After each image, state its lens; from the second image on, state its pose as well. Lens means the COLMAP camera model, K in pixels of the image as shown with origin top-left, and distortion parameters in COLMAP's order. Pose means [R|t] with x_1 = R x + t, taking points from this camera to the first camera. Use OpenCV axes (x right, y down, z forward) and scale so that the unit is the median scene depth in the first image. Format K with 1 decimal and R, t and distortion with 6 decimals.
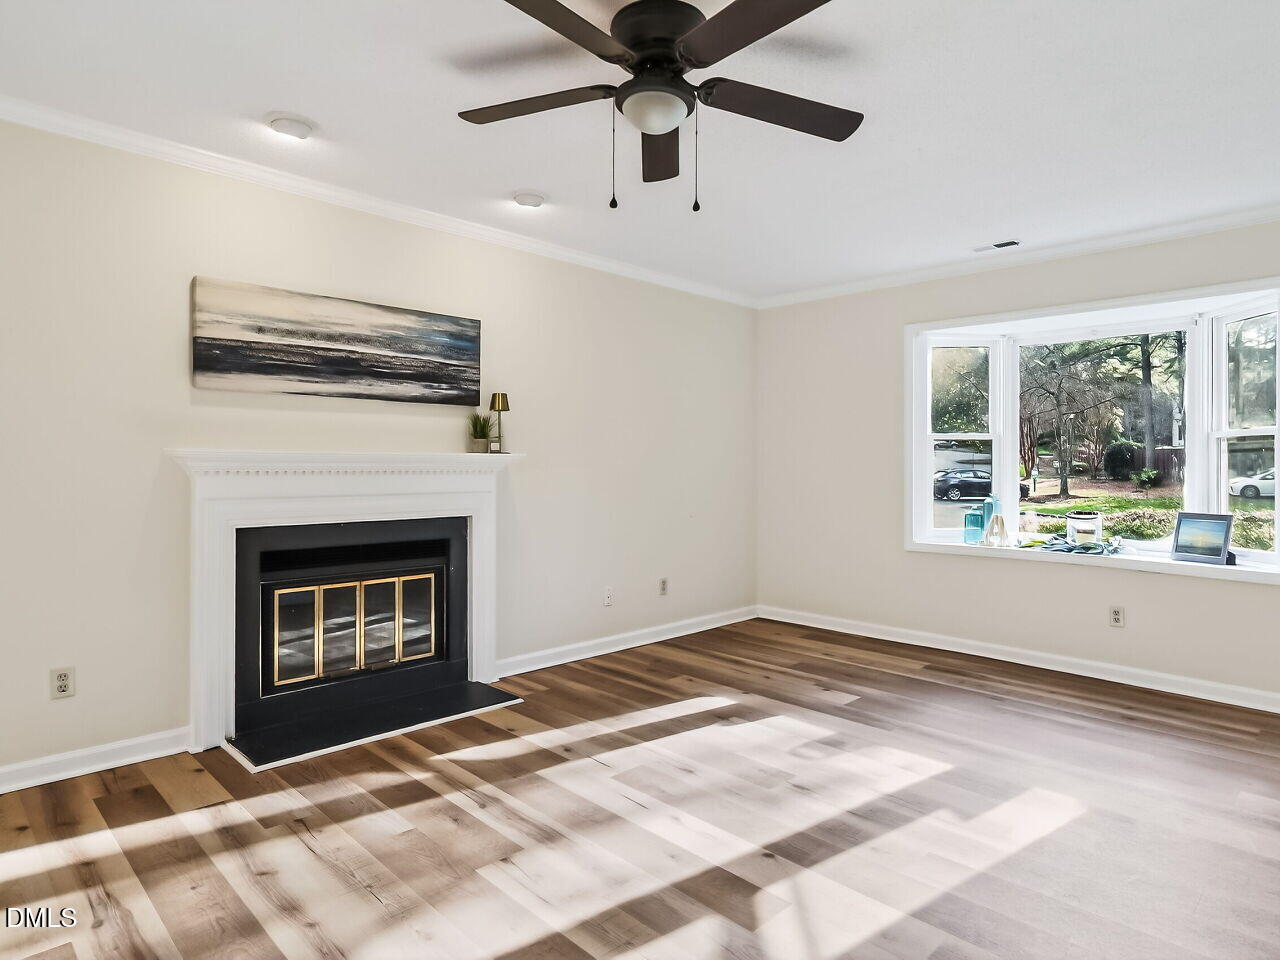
lens RADIAL K [[735.4, 0, 637.7], [0, 735.4, 462.3], [0, 0, 1]] dist [0.001321, -0.000005]
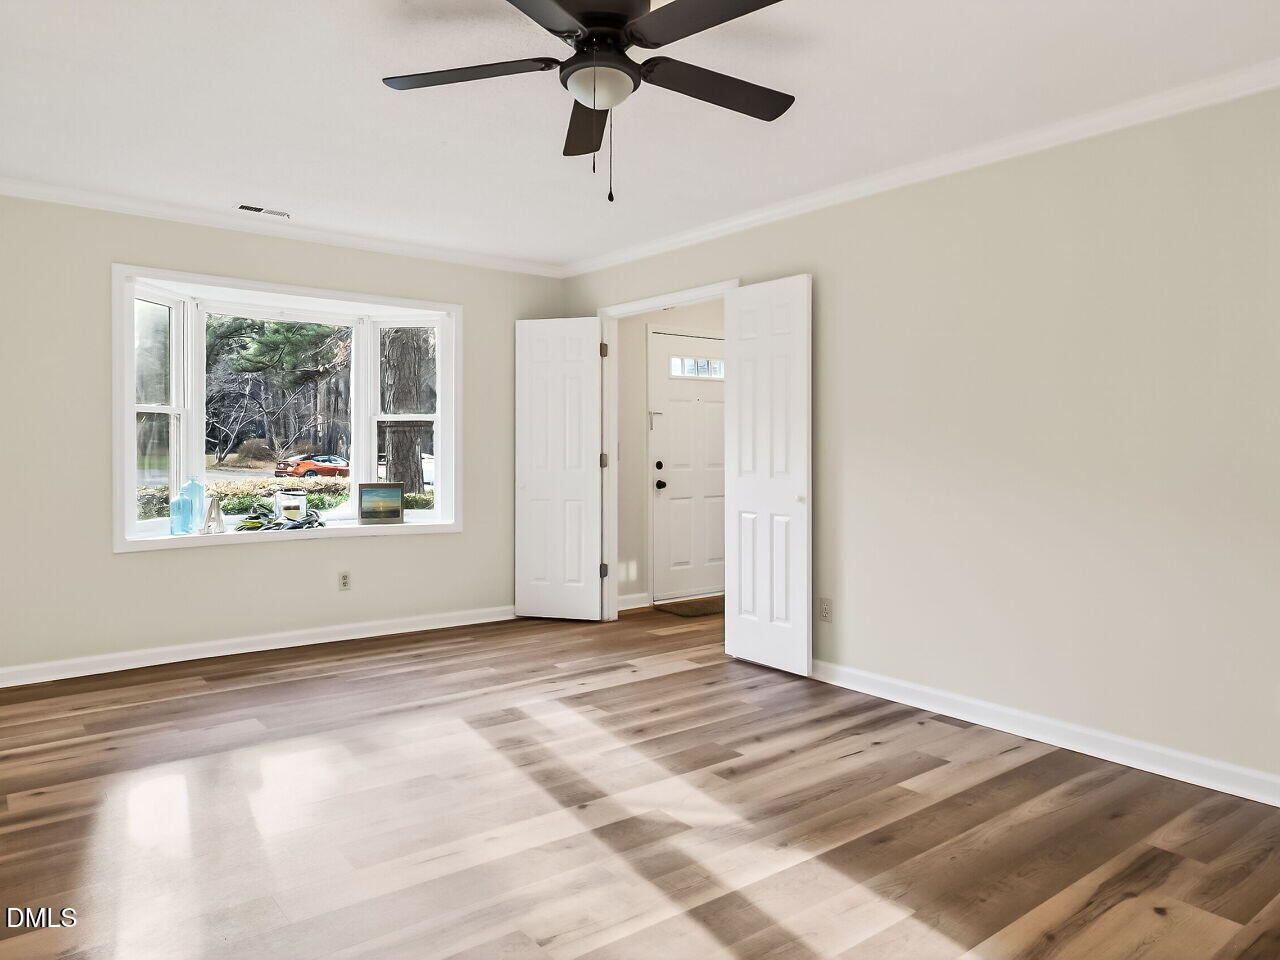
lens RADIAL K [[871.6, 0, 610.5], [0, 871.6, 448.9], [0, 0, 1]] dist [0.008888, 0.000012]
pose [[0.134370, -0.007859, 0.990900, -0.677343], [-0.005413, 0.999948, 0.008665, -0.001671], [-0.990916, -0.006528, 0.134320, 0.494324]]
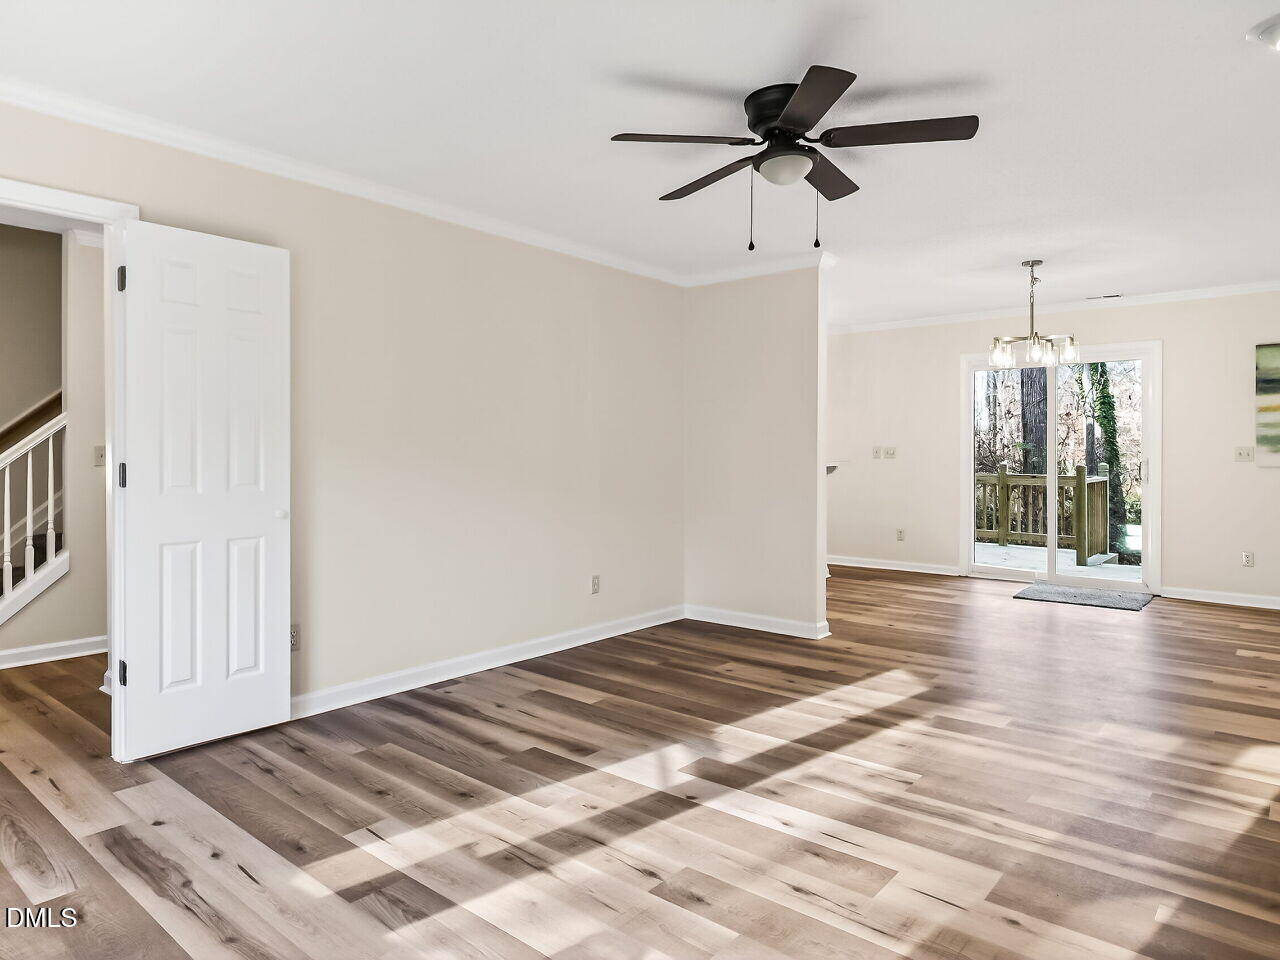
lens RADIAL K [[815.5, 0, 650.6], [0, 815.5, 457.2], [0, 0, 1]] dist [0.002404, 0.001459]
pose [[-0.994211, -0.004659, -0.107349, 0.235954], [-0.004699, 0.999989, 0.000116, 0.007645], [0.107347, 0.000620, -0.994221, 1.398022]]
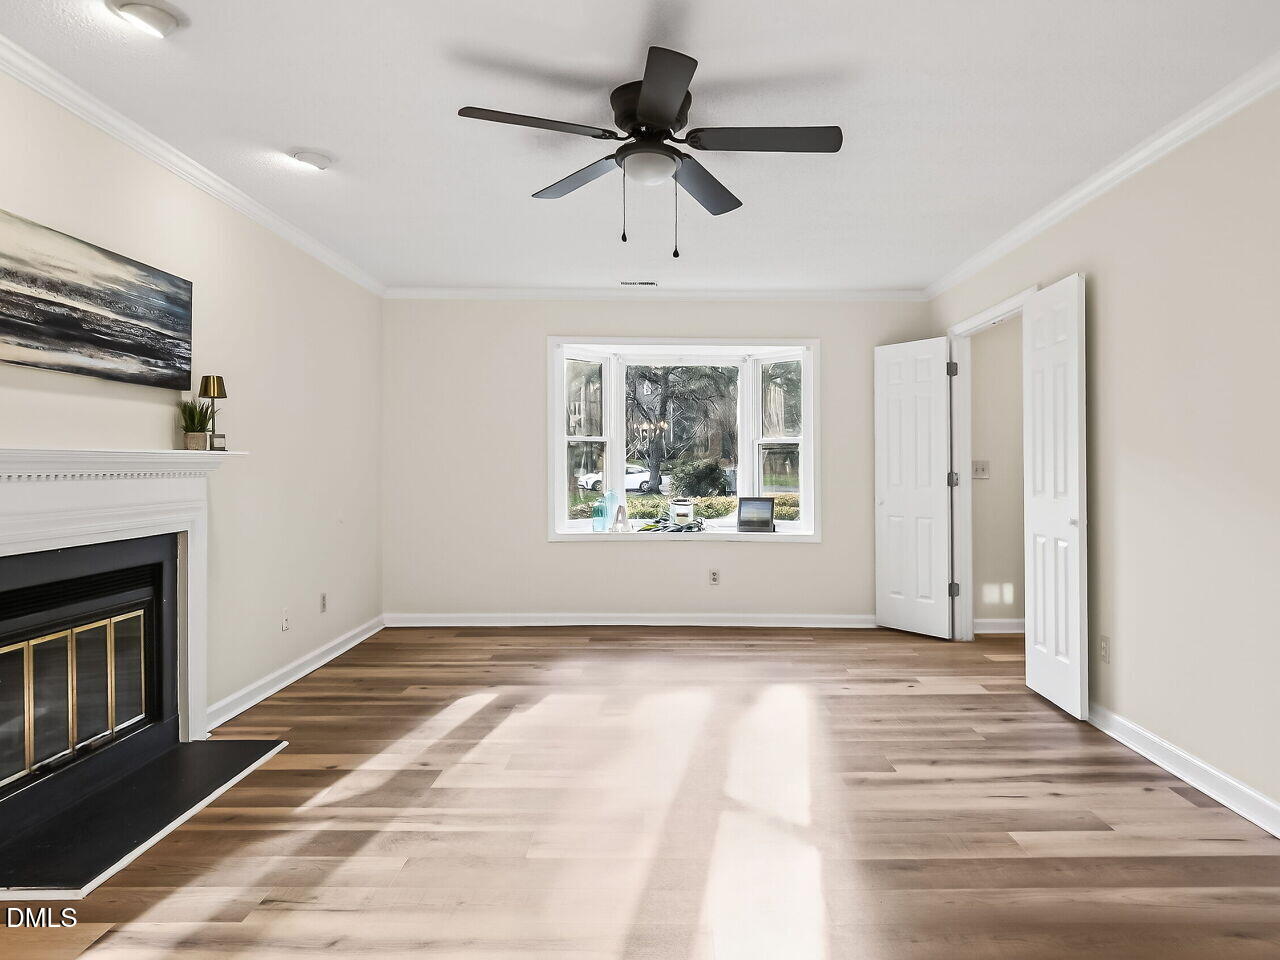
lens RADIAL K [[815.5, 0, 650.6], [0, 815.5, 457.2], [0, 0, 1]] dist [0.002404, 0.001459]
pose [[0.710000, 0.002021, 0.704198, -0.540898], [0.001206, 0.999991, -0.004086, -0.001268], [-0.704200, 0.003751, 0.709992, 0.037054]]
